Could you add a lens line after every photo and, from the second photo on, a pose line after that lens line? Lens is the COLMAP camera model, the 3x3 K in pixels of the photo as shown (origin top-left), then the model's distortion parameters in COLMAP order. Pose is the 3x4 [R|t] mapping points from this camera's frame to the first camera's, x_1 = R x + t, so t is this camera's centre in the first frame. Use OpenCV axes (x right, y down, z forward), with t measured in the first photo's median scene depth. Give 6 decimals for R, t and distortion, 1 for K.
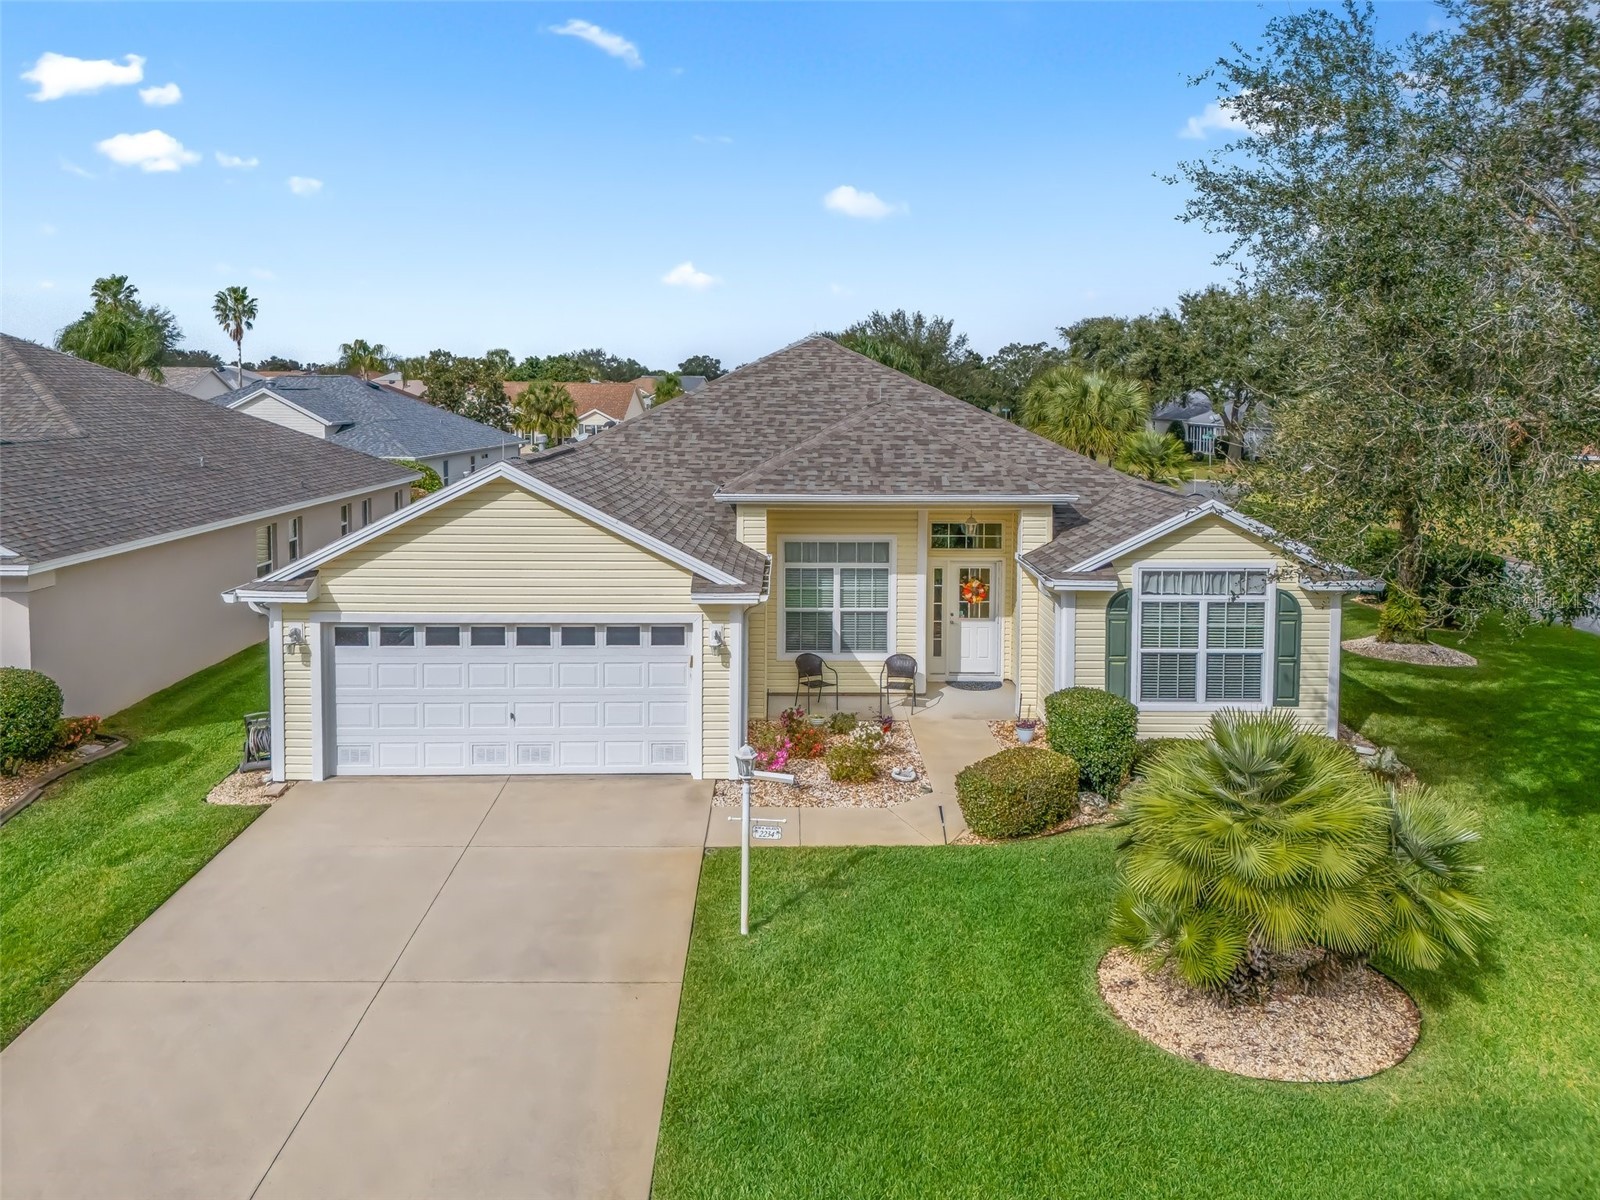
lens RADIAL K [[1098.7, 0, 801.8], [0, 1098.7, 594.9], [0, 0, 1]] dist [0.069732, -0.012569]
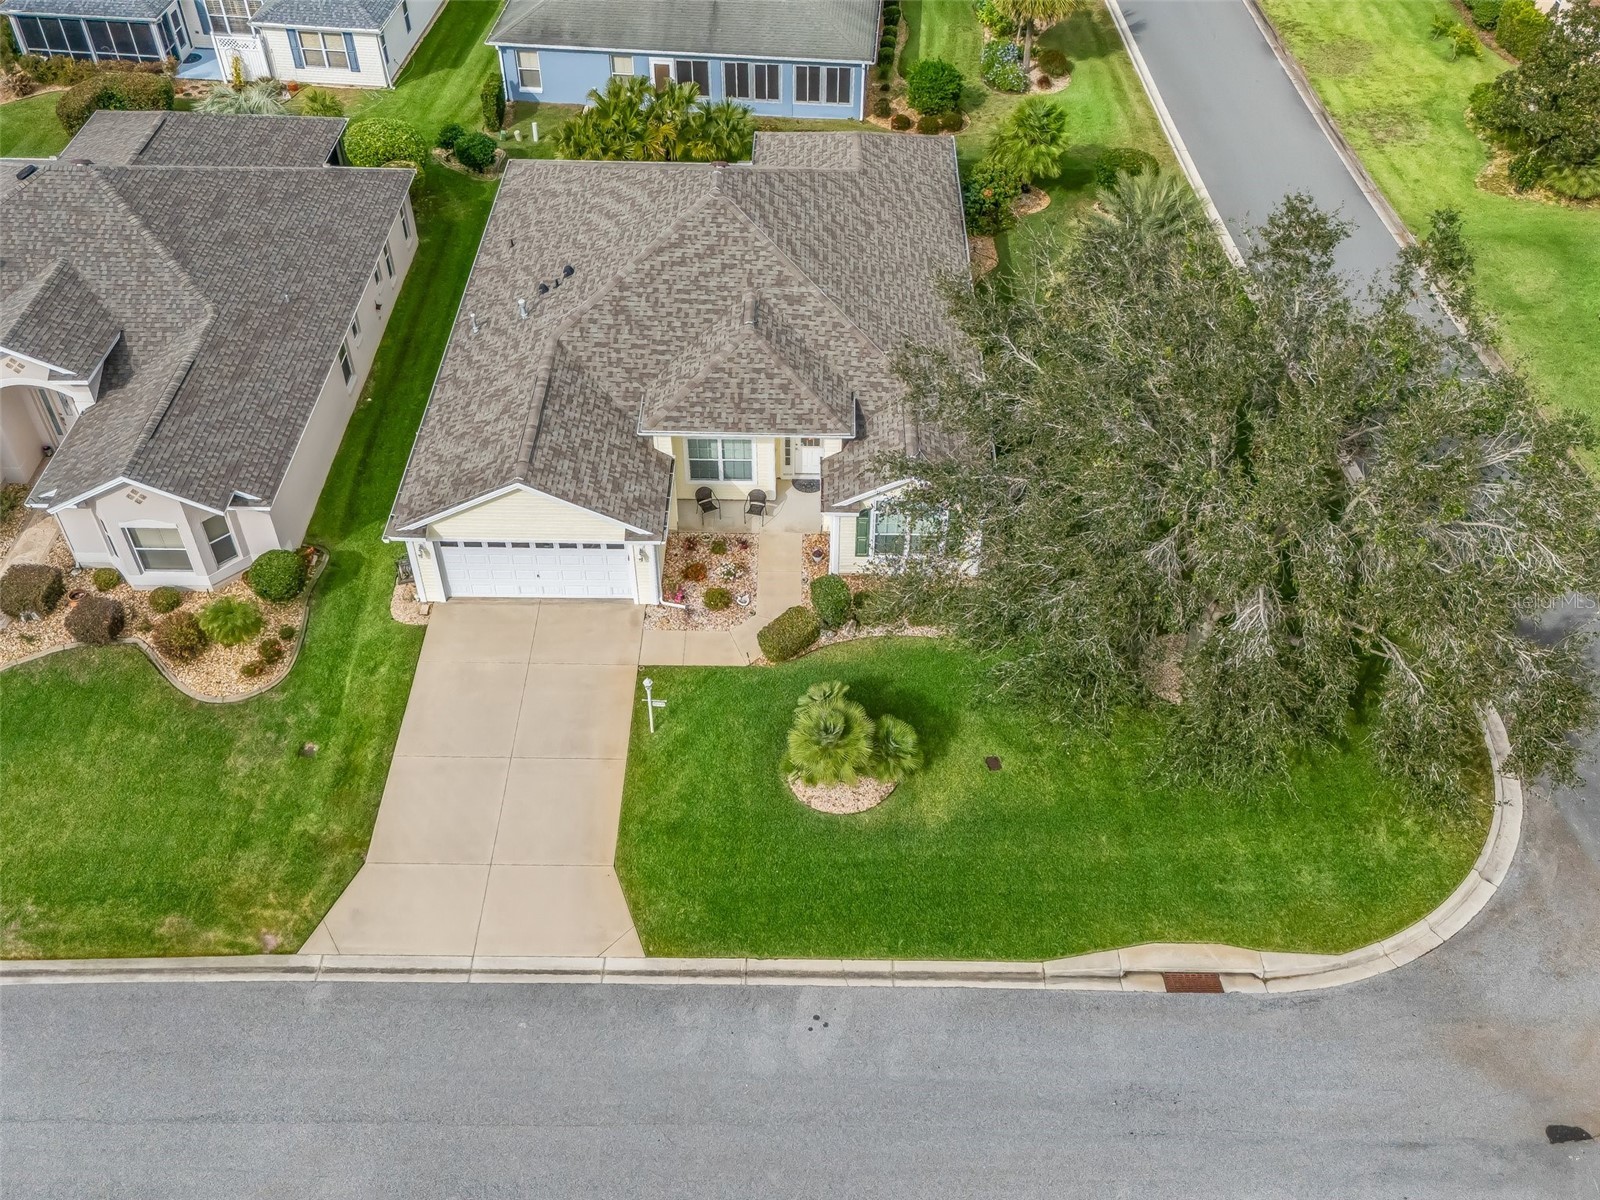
lens RADIAL K [[1098.7, 0, 806.0], [0, 1098.7, 605.3], [0, 0, 1]] dist [0.069732, -0.012569]
pose [[0.999737, 0.020842, 0.009606, 0.158290], [-0.022502, 0.808012, 0.588736, -0.832391], [0.004509, -0.588798, 0.808268, -0.489602]]
